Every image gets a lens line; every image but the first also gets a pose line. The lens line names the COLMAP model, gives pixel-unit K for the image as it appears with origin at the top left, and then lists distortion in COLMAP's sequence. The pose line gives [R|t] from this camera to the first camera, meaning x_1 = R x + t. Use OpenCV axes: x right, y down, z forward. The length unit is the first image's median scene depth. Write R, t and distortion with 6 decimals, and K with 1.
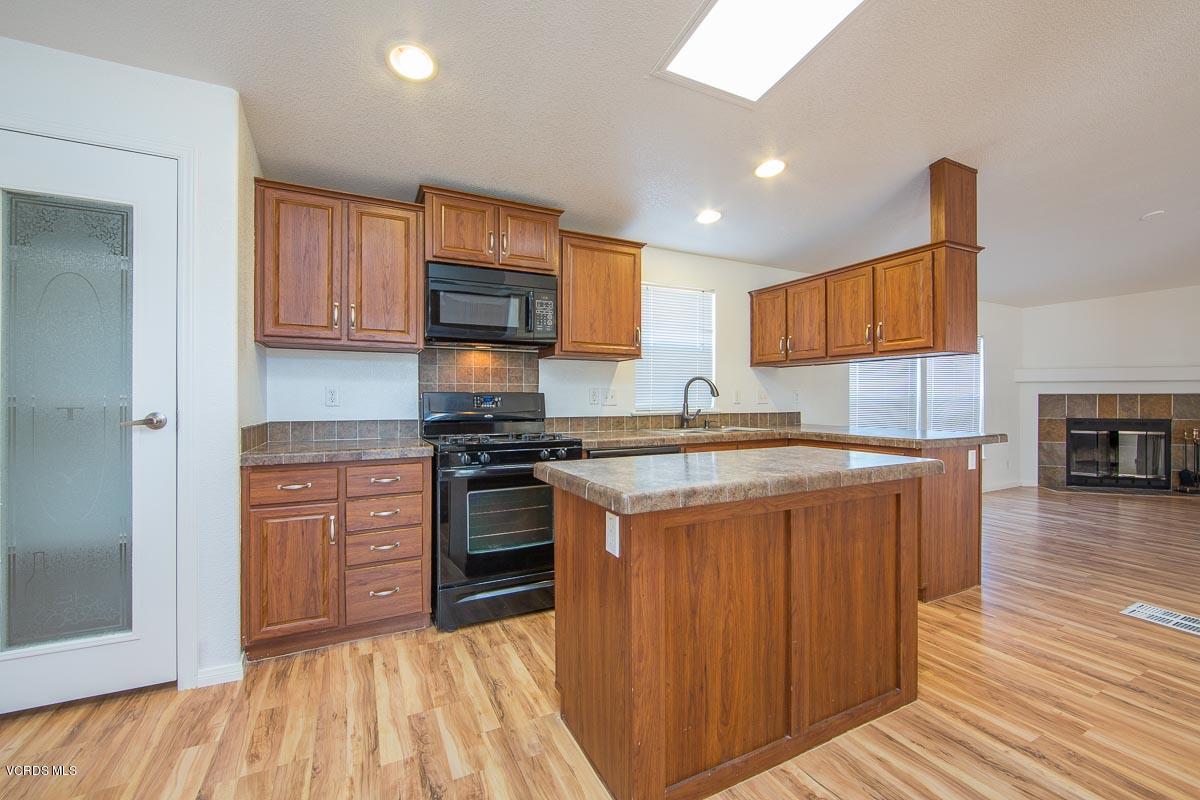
lens RADIAL K [[483.3, 0, 593.1], [0, 483.3, 398.9], [0, 0, 1]] dist [-0.014340, 0.002006]
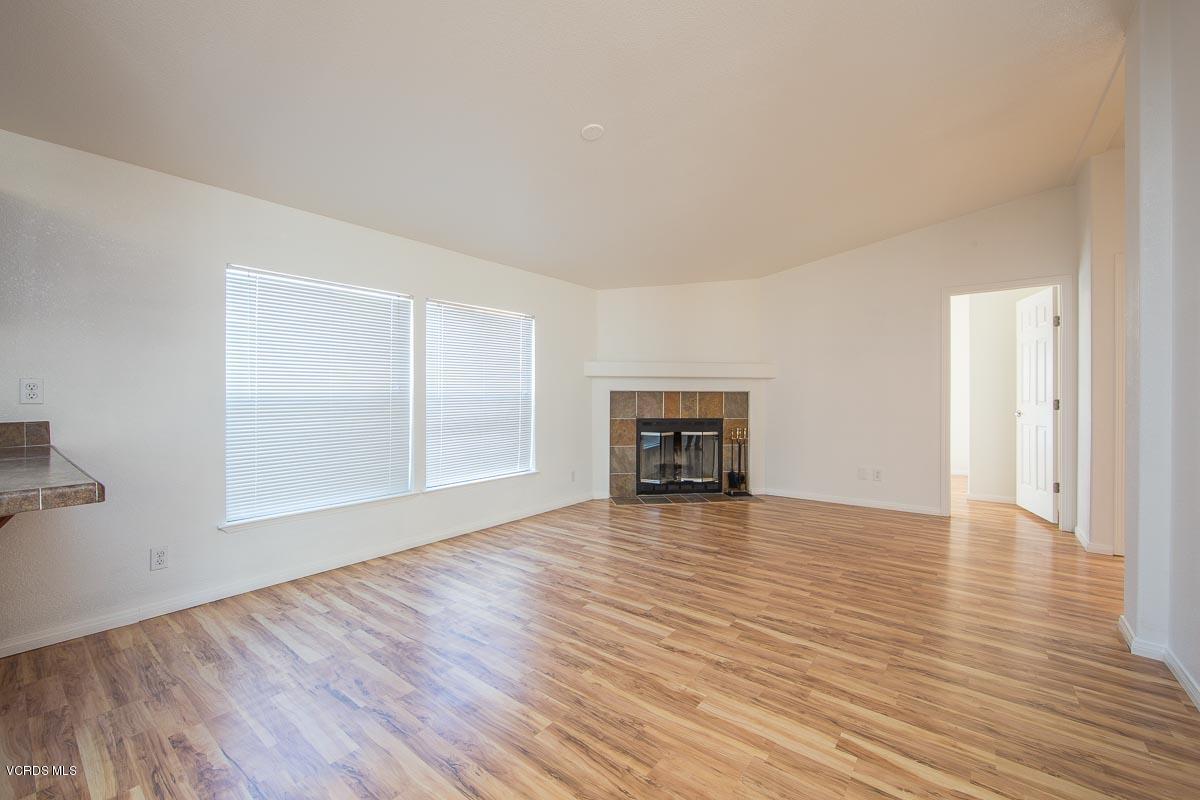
lens RADIAL K [[483.3, 0, 601.3], [0, 483.3, 398.7], [0, 0, 1]] dist [-0.014340, 0.002006]
pose [[0.886804, 0.001513, 0.462143, 0.527668], [-0.004648, 0.999973, 0.005647, -0.001256], [-0.462122, -0.007156, 0.886787, 0.241452]]
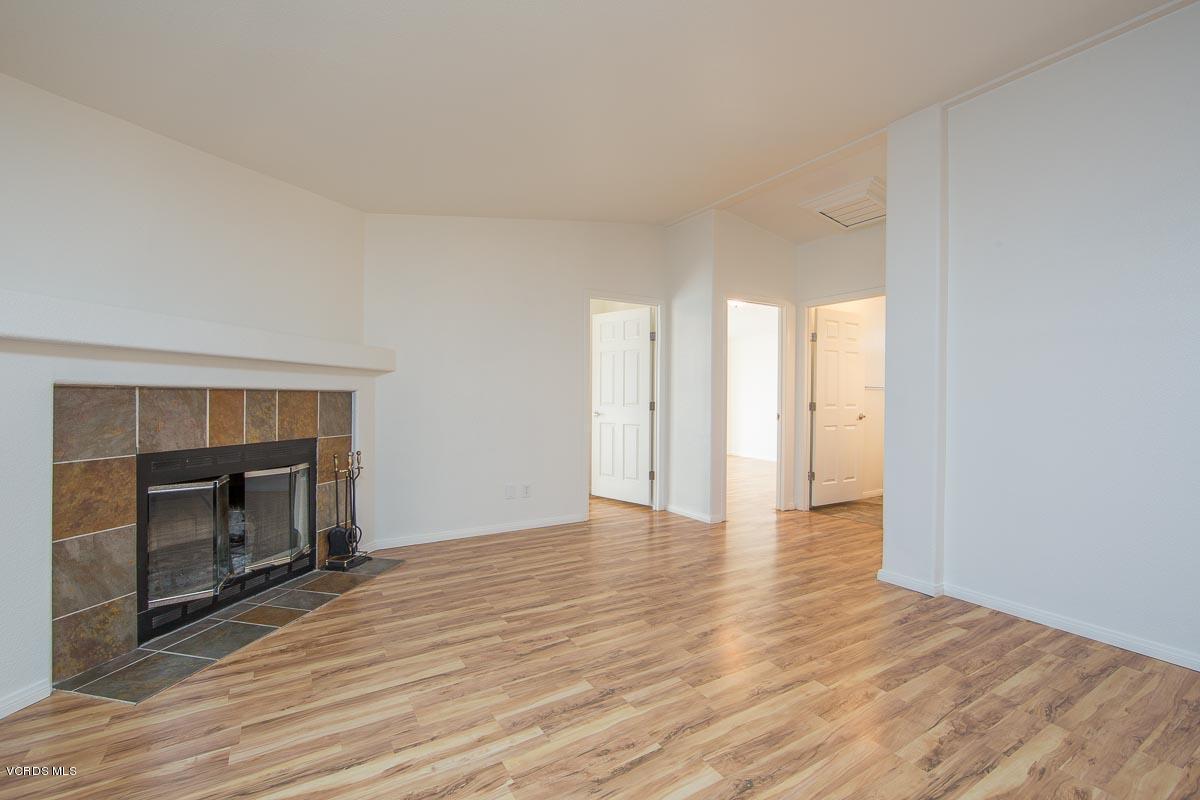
lens RADIAL K [[483.3, 0, 603.9], [0, 483.3, 404.2], [0, 0, 1]] dist [-0.014340, 0.002006]
pose [[-0.118453, -0.010633, 0.992903, 0.610594], [-0.006081, 0.999932, 0.009983, -0.002694], [-0.992941, -0.004855, -0.118510, 0.710283]]
